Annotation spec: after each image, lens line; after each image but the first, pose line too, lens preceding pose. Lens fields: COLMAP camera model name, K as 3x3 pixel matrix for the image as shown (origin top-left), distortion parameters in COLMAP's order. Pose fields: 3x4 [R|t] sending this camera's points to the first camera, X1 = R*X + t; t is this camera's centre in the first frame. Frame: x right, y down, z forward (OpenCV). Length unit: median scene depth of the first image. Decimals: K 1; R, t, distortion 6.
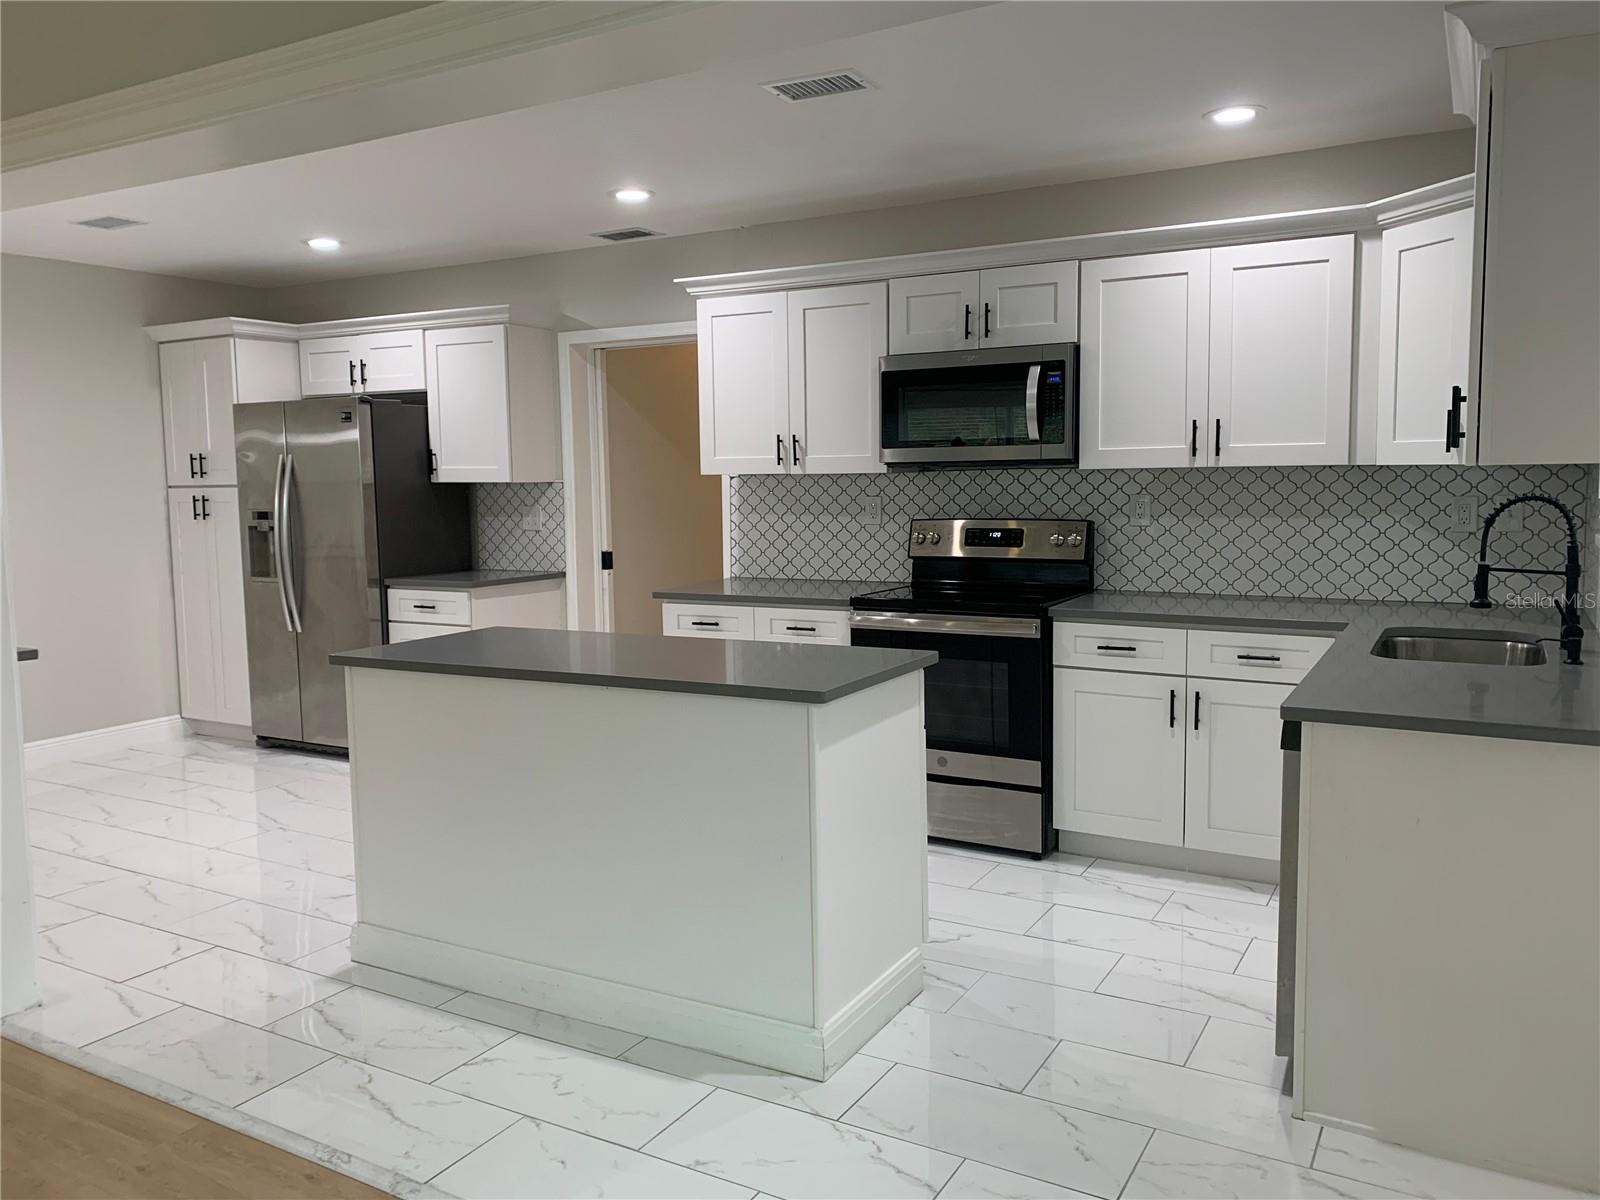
lens RADIAL K [[1219.3, 0, 791.1], [0, 1219.3, 607.9], [0, 0, 1]] dist [0.054916, -0.075044]
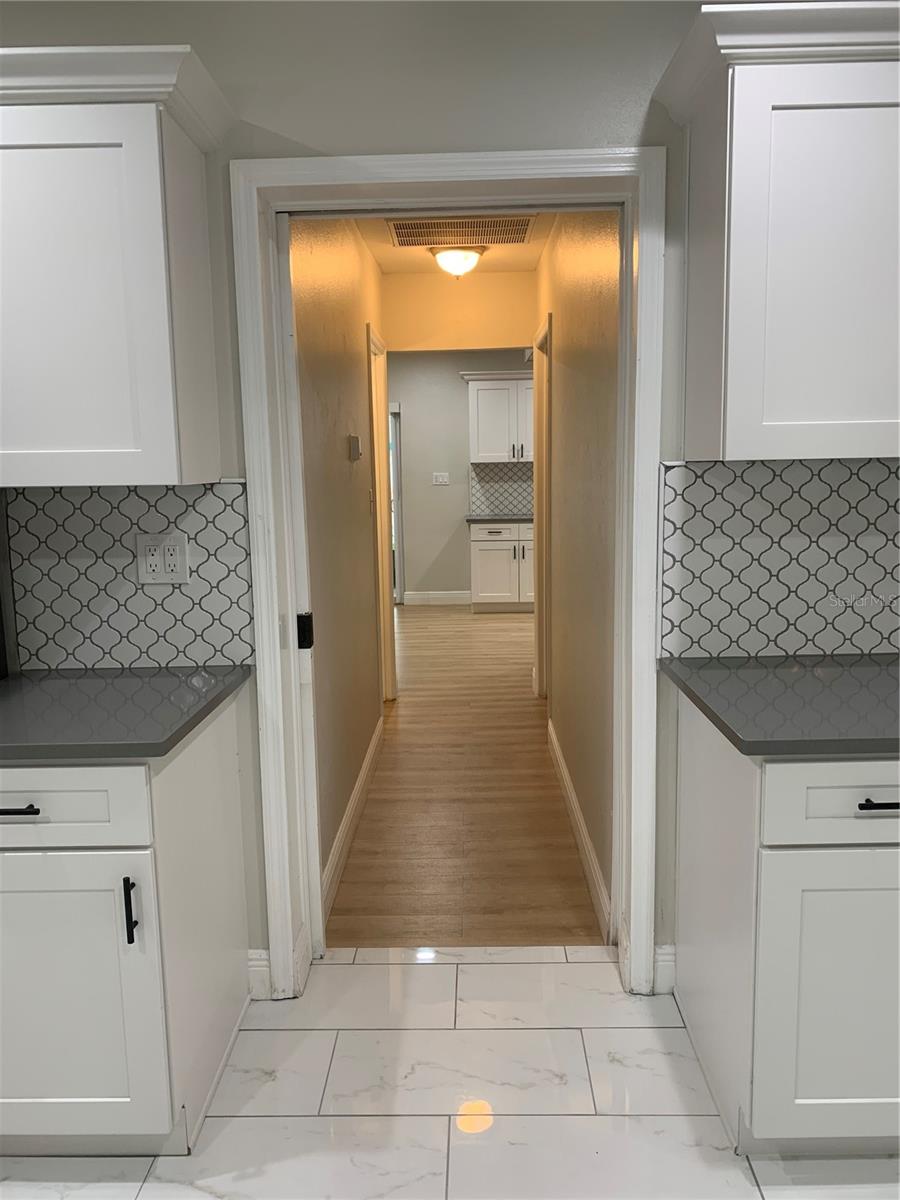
lens RADIAL K [[914.5, 0, 438.7], [0, 914.5, 595.5], [0, 0, 1]] dist [0.054916, -0.075044]
pose [[0.880789, -0.072906, 0.467864, -0.321539], [0.060765, 0.997309, 0.041013, -0.075435], [-0.469595, -0.007694, 0.882849, 0.706381]]
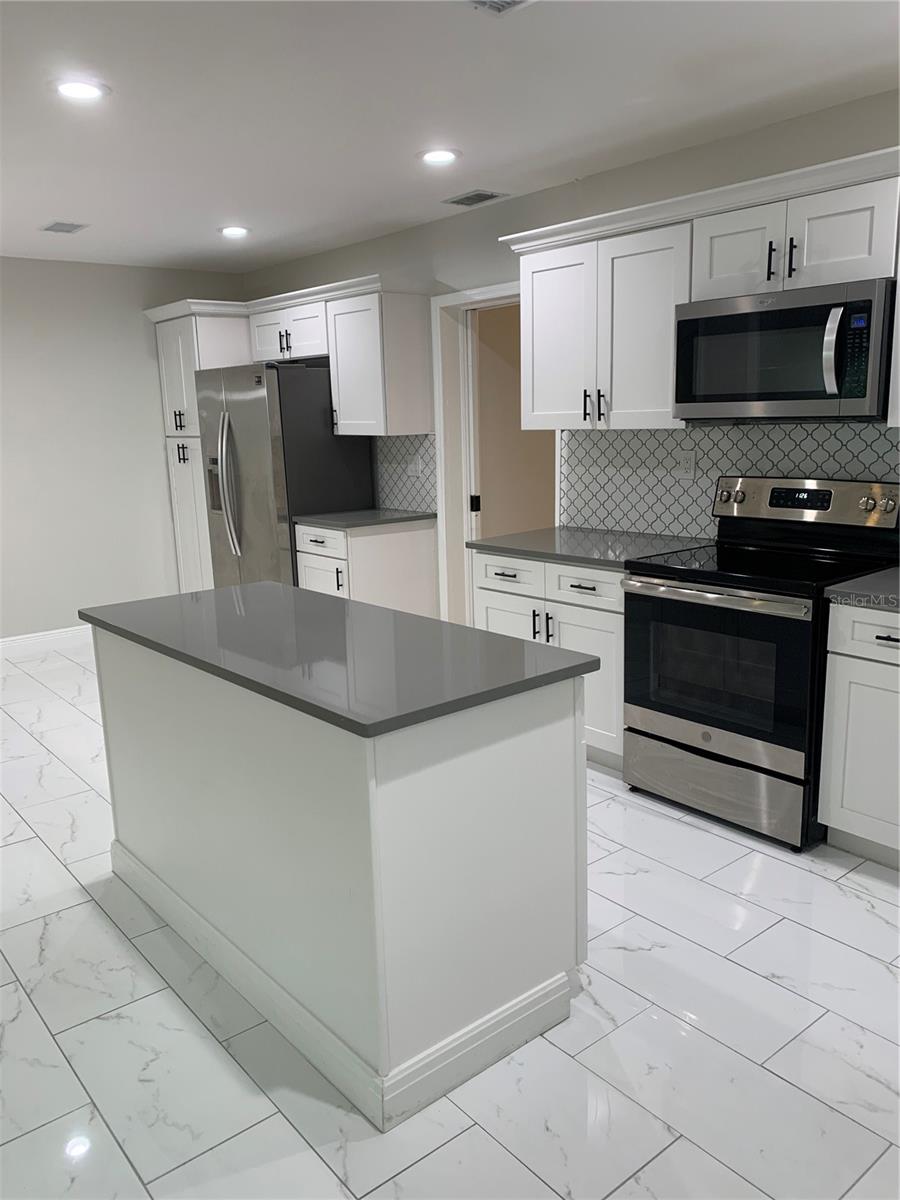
lens RADIAL K [[914.5, 0, 453.3], [0, 914.5, 619.2], [0, 0, 1]] dist [0.054916, -0.075044]
pose [[0.937106, 0.065822, -0.342784, 0.146040], [-0.024683, 0.992097, 0.123025, -0.040901], [0.348172, -0.106827, 0.931324, 0.212425]]
